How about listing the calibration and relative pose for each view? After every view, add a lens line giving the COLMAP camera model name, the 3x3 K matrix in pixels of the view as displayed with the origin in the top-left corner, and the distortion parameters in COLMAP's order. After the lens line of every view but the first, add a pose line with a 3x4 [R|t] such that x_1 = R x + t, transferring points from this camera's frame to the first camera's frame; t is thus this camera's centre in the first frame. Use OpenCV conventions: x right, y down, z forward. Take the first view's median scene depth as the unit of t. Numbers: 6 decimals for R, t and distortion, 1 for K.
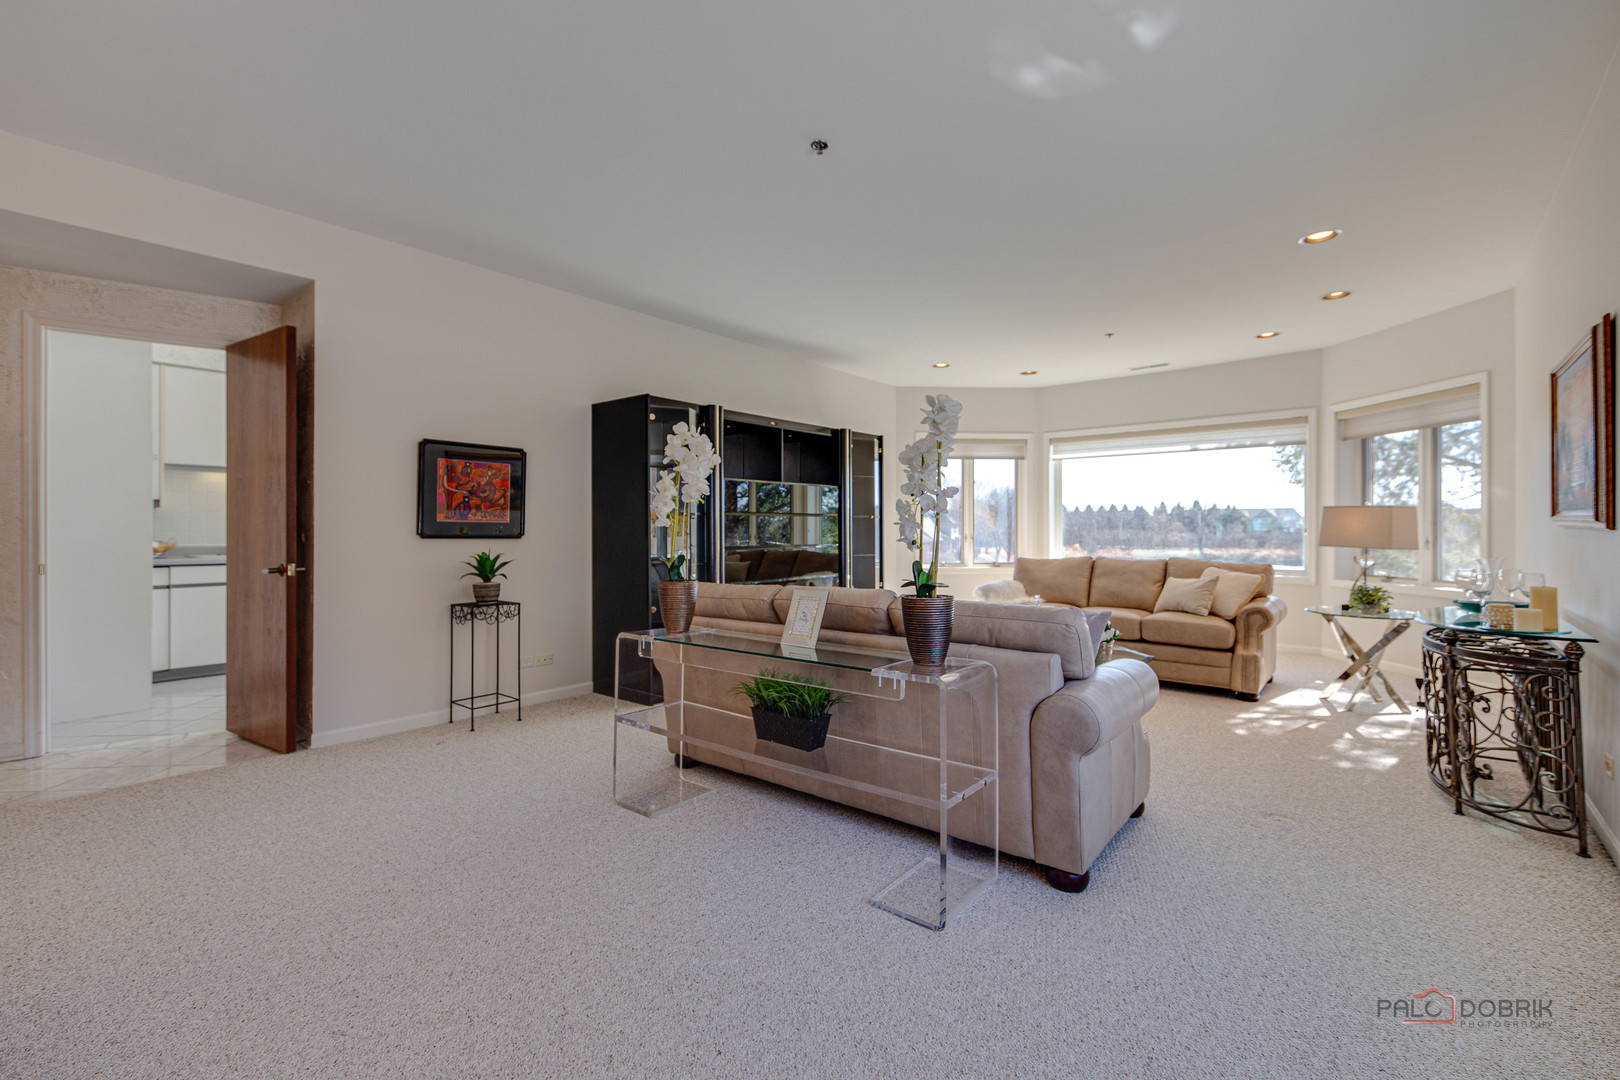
lens RADIAL K [[692.8, 0, 816.0], [0, 692.8, 529.1], [0, 0, 1]] dist [0.009957, -0.000284]
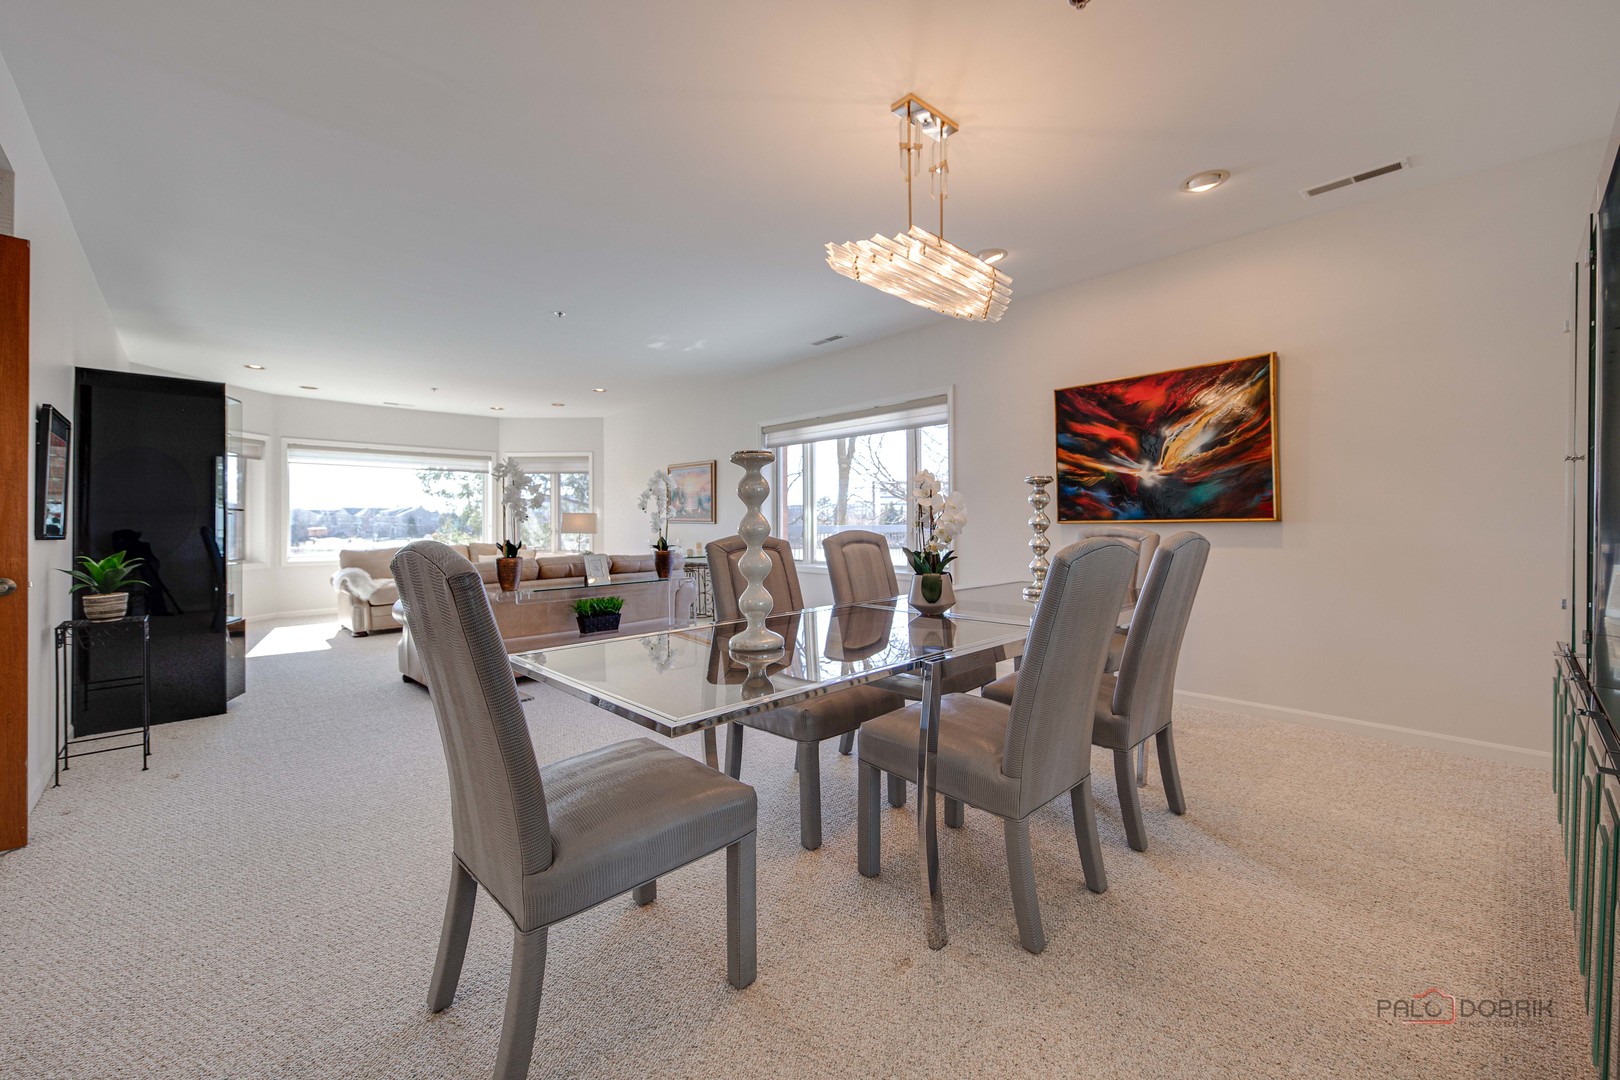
lens RADIAL K [[654.2, 0, 821.4], [0, 654.2, 526.1], [0, 0, 1]] dist [0.003294, -0.002585]
pose [[0.099572, 0.000316, 0.995030, -1.191171], [0.003273, 0.999994, -0.000645, 0.007861], [-0.995025, 0.003321, 0.099571, 0.118843]]
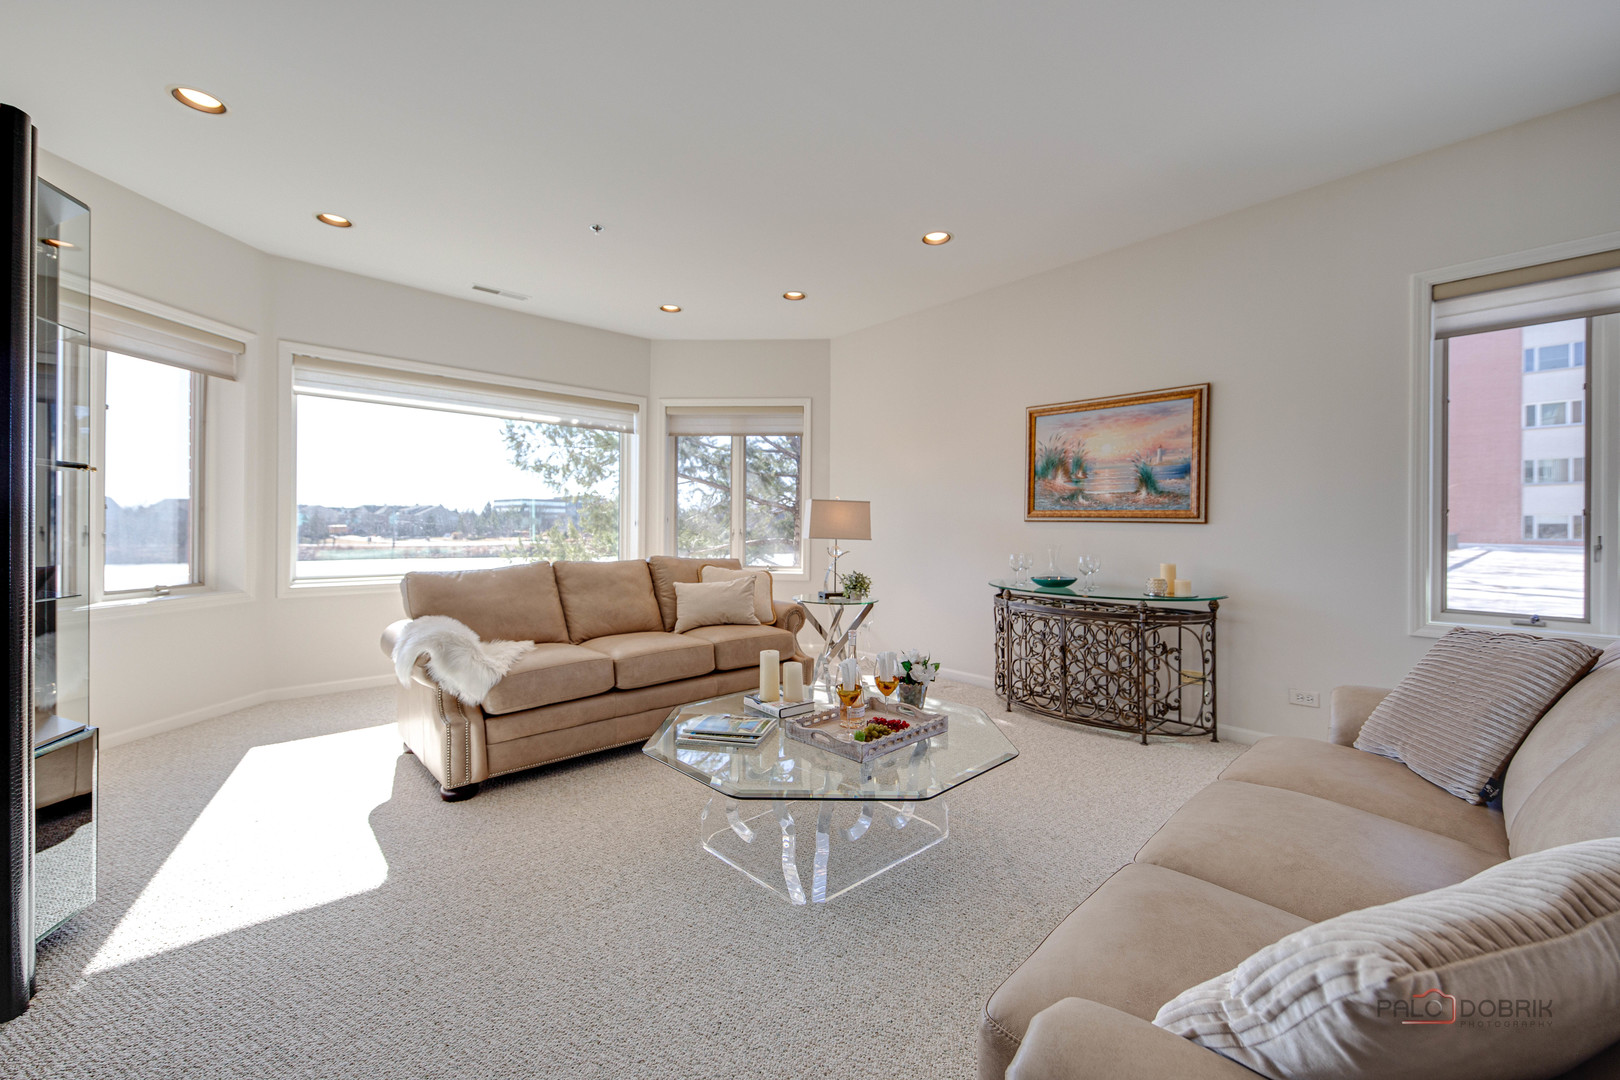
lens RADIAL K [[654.2, 0, 818.1], [0, 654.2, 537.0], [0, 0, 1]] dist [0.003294, -0.002585]
pose [[0.122155, -0.009532, 0.992465, -0.253530], [-0.008986, 0.999902, 0.010709, 0.012266], [-0.992470, -0.010227, 0.122058, 1.023209]]
